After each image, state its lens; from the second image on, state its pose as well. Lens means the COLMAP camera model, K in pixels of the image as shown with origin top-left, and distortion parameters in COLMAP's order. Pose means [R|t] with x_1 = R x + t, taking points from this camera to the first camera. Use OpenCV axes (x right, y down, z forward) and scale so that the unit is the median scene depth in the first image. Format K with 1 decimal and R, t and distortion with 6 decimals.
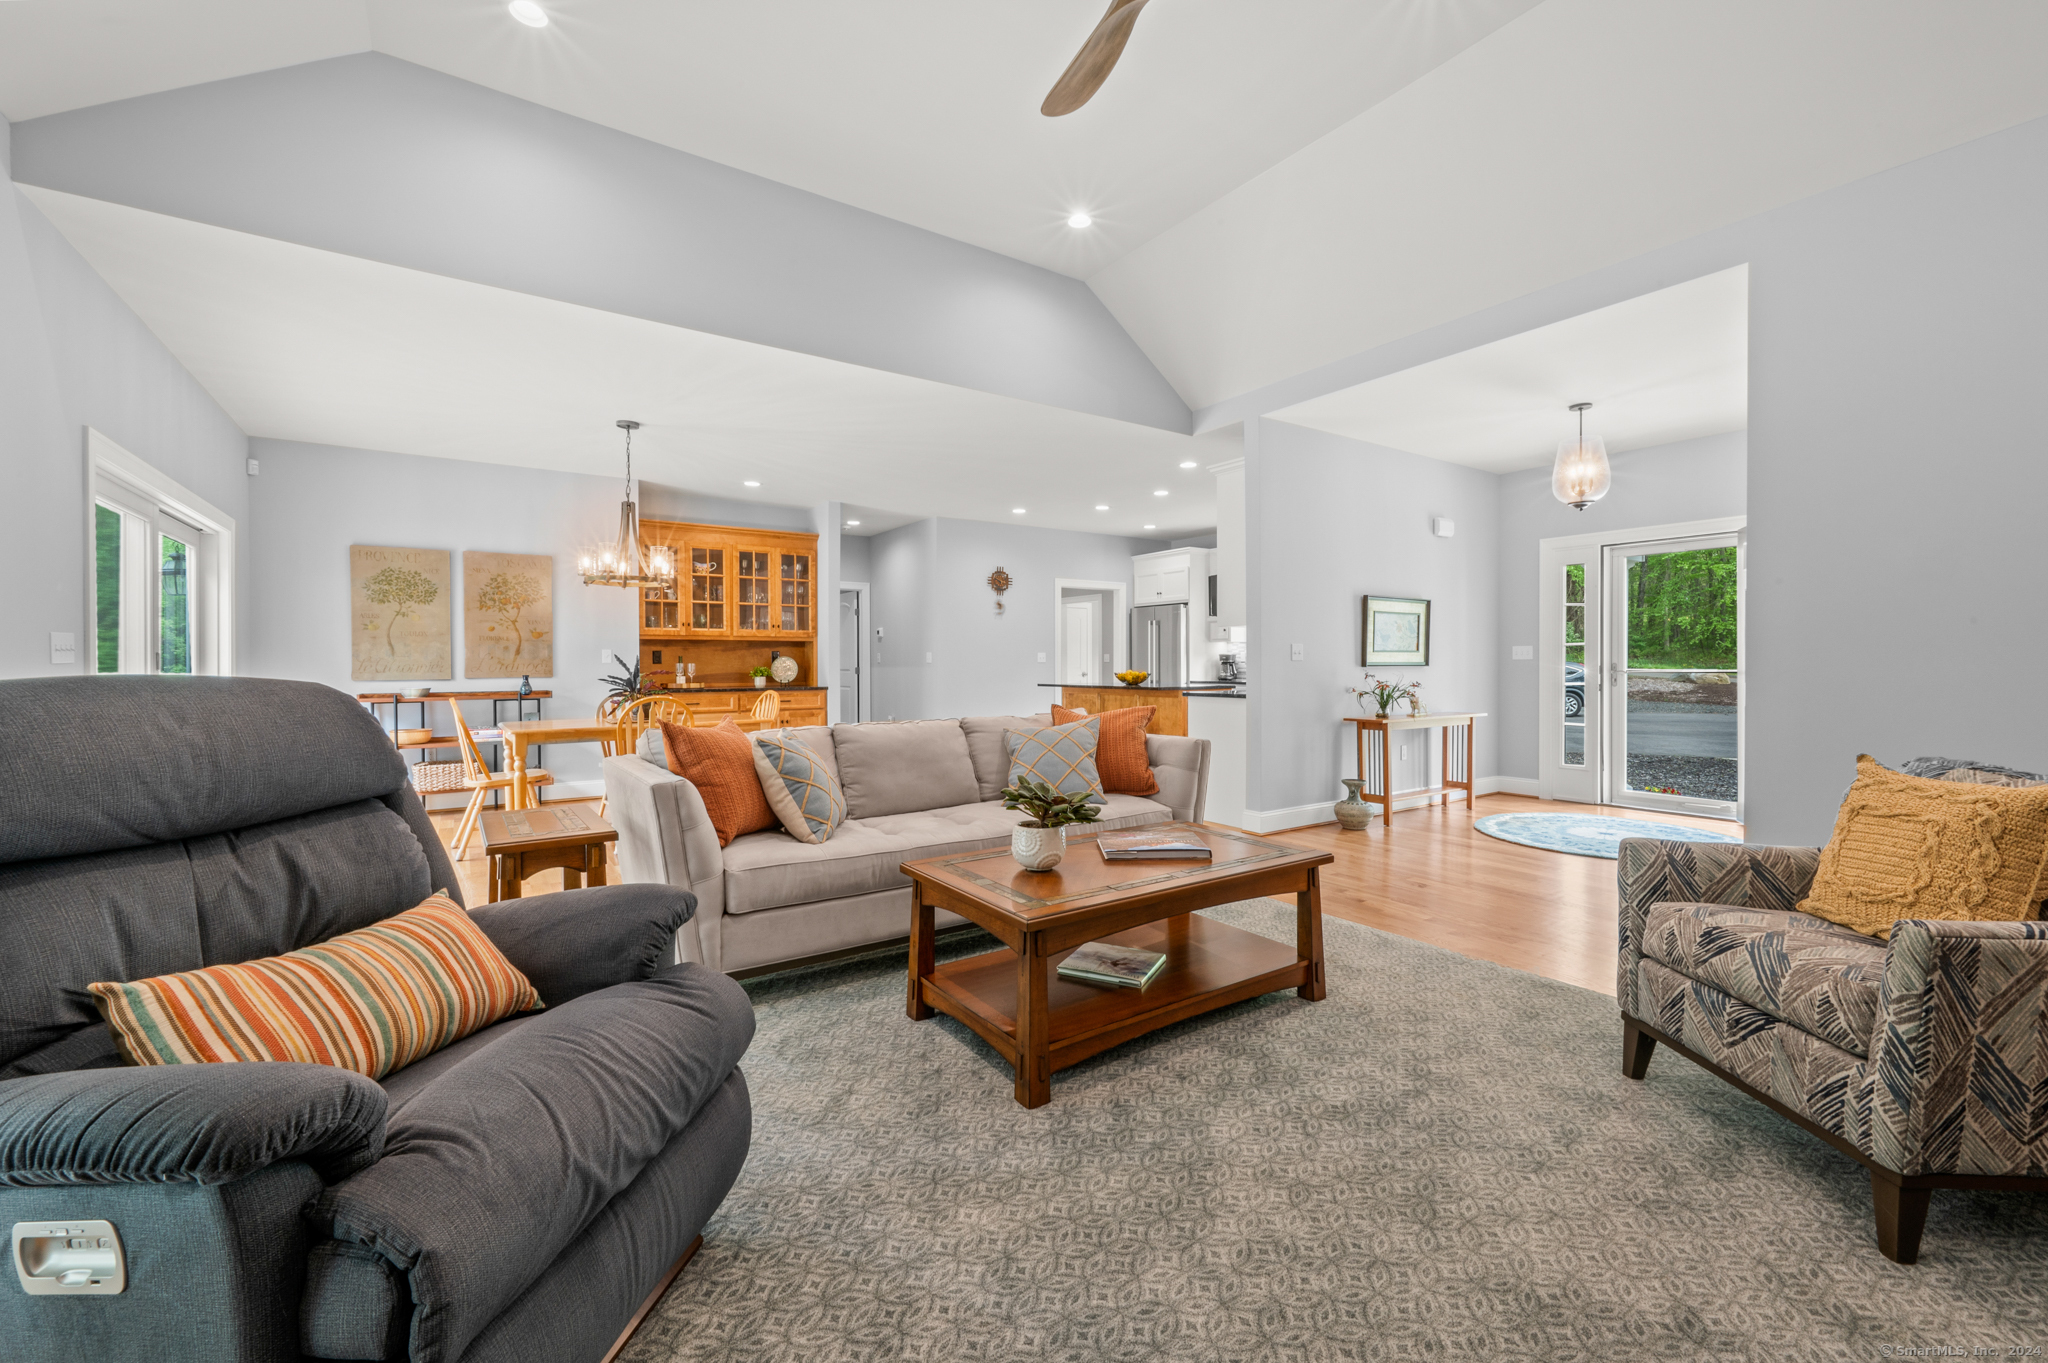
lens RADIAL K [[829.0, 0, 1037.9], [0, 829.0, 669.1], [0, 0, 1]] dist [0.002568, 0.000204]
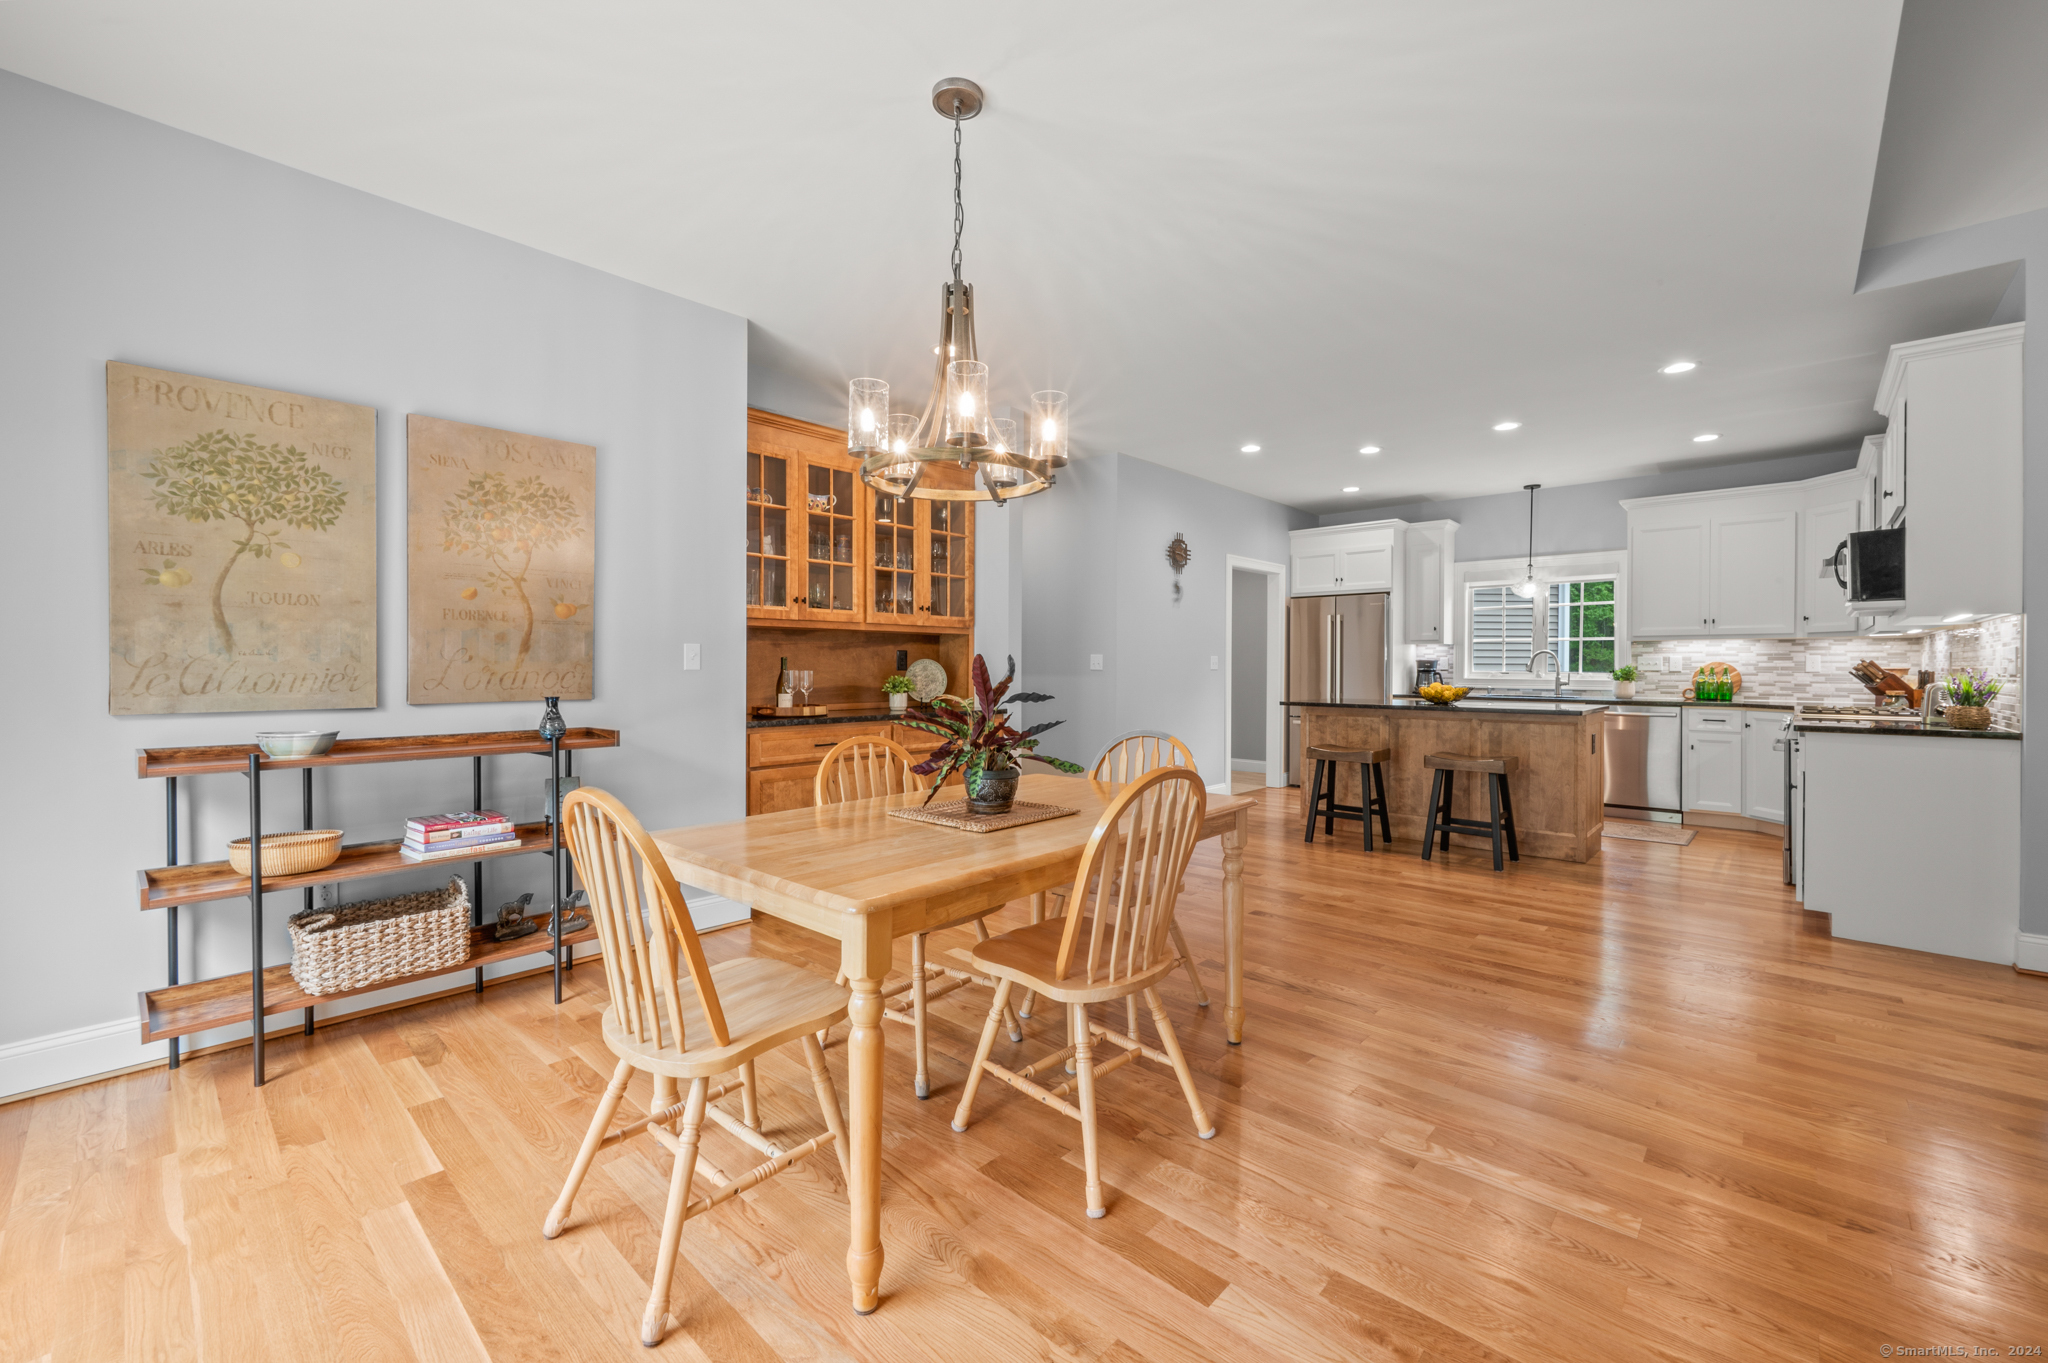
lens RADIAL K [[829.0, 0, 1037.9], [0, 829.0, 669.1], [0, 0, 1]] dist [0.002568, 0.000204]
pose [[0.975786, 0.005147, 0.218665, -0.449053], [-0.004460, 0.999983, -0.003637, -0.007397], [-0.218680, 0.002574, 0.975793, 0.485647]]
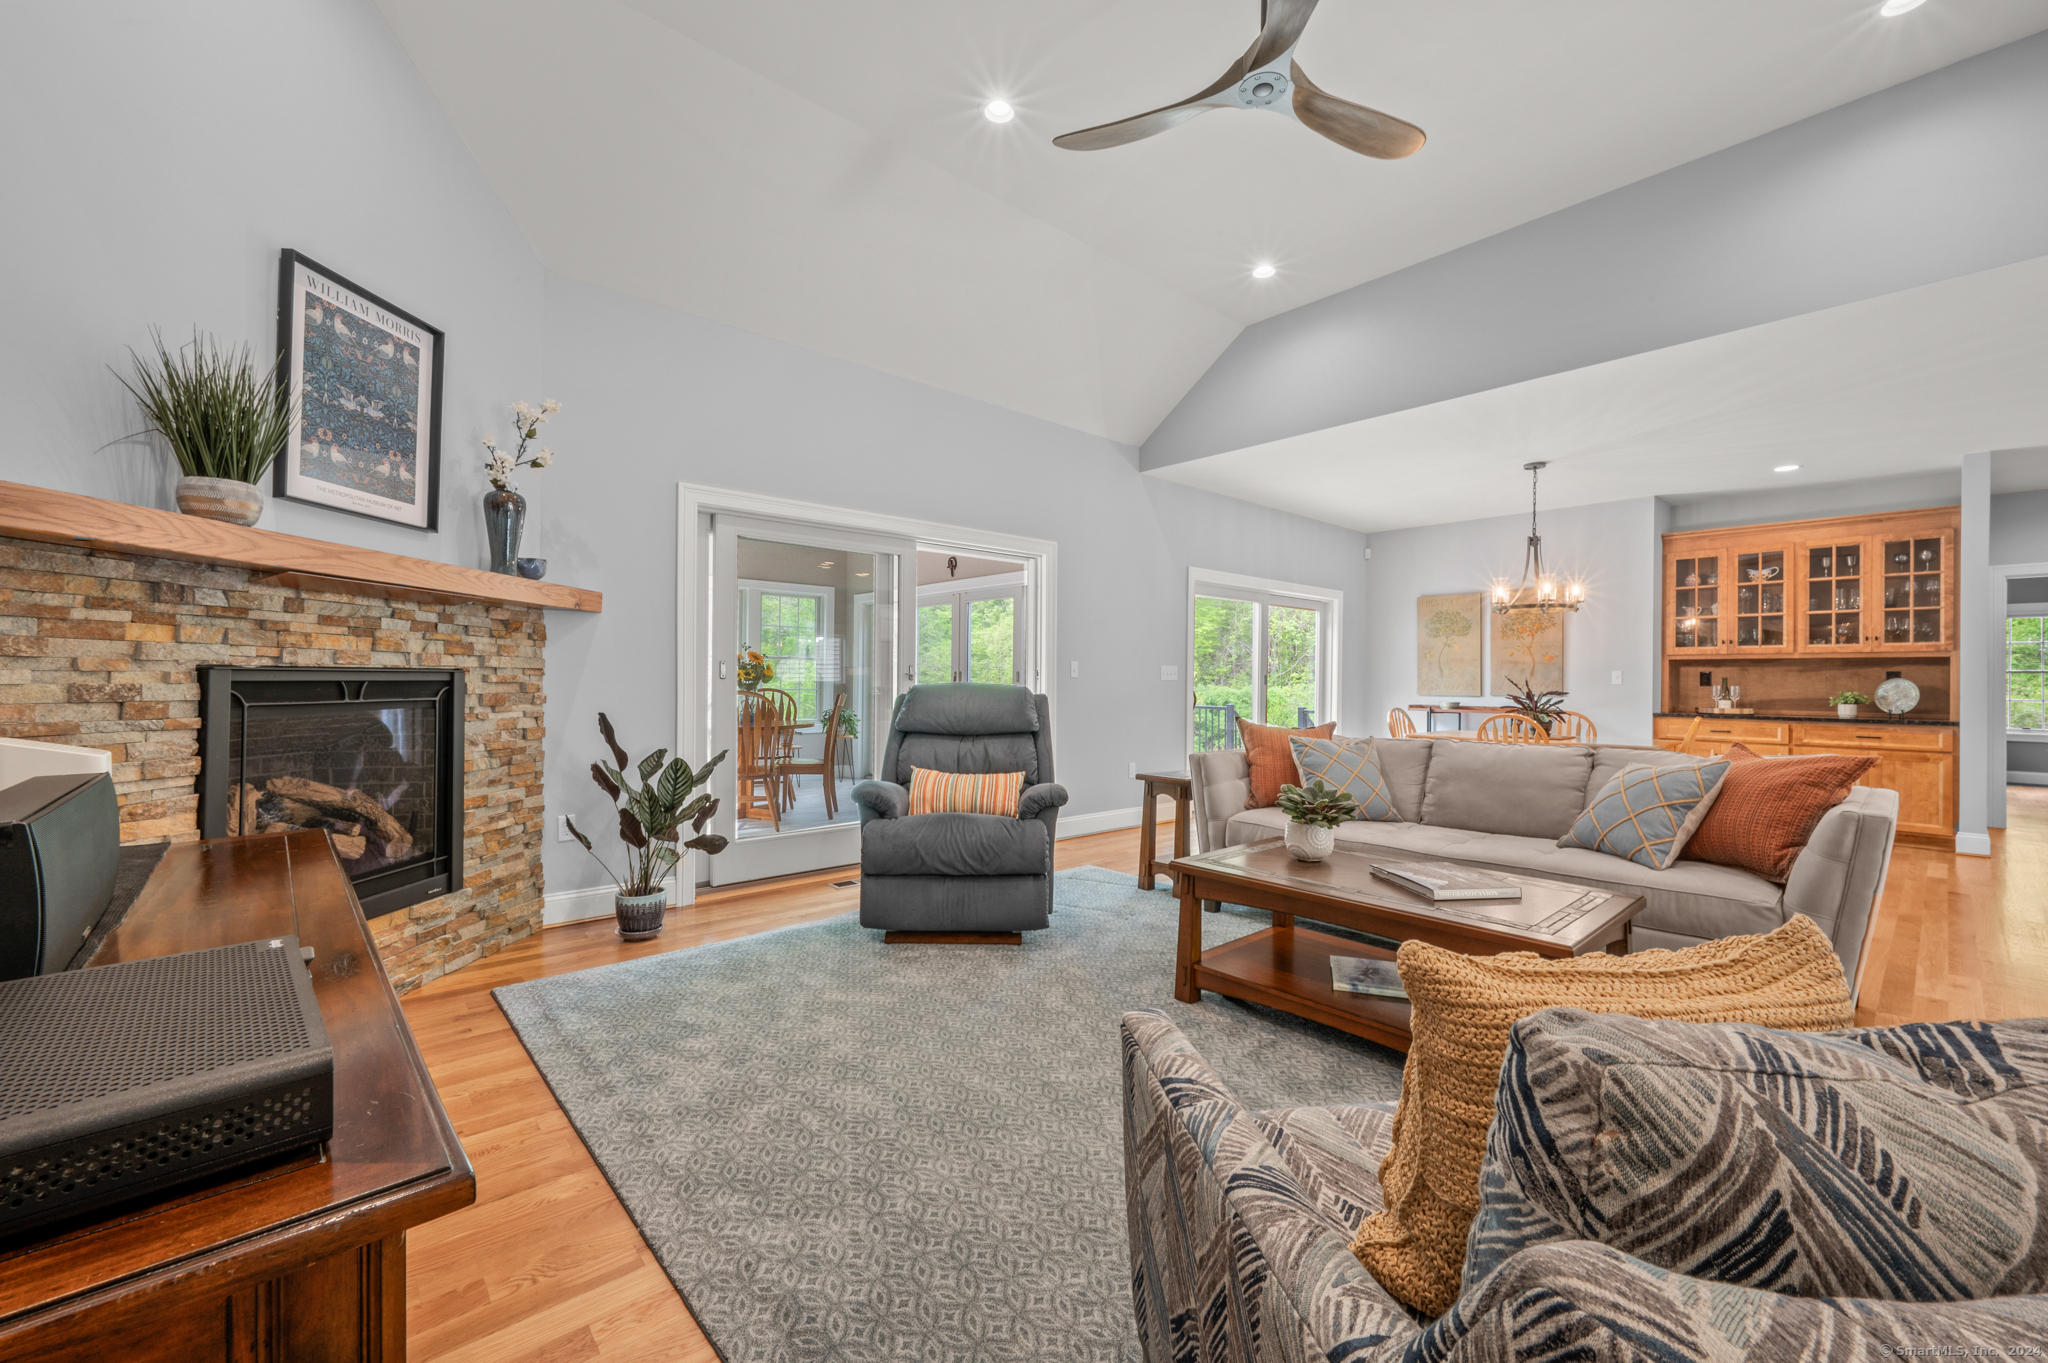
lens RADIAL K [[814.6, 0, 1030.9], [0, 814.6, 674.4], [0, 0, 1]] dist [0.000306, -0.000003]
pose [[0.122980, -0.002618, -0.992406, 0.404445], [-0.017475, 0.999836, -0.004803, -0.002297], [0.992255, 0.017933, 0.122914, 0.175820]]
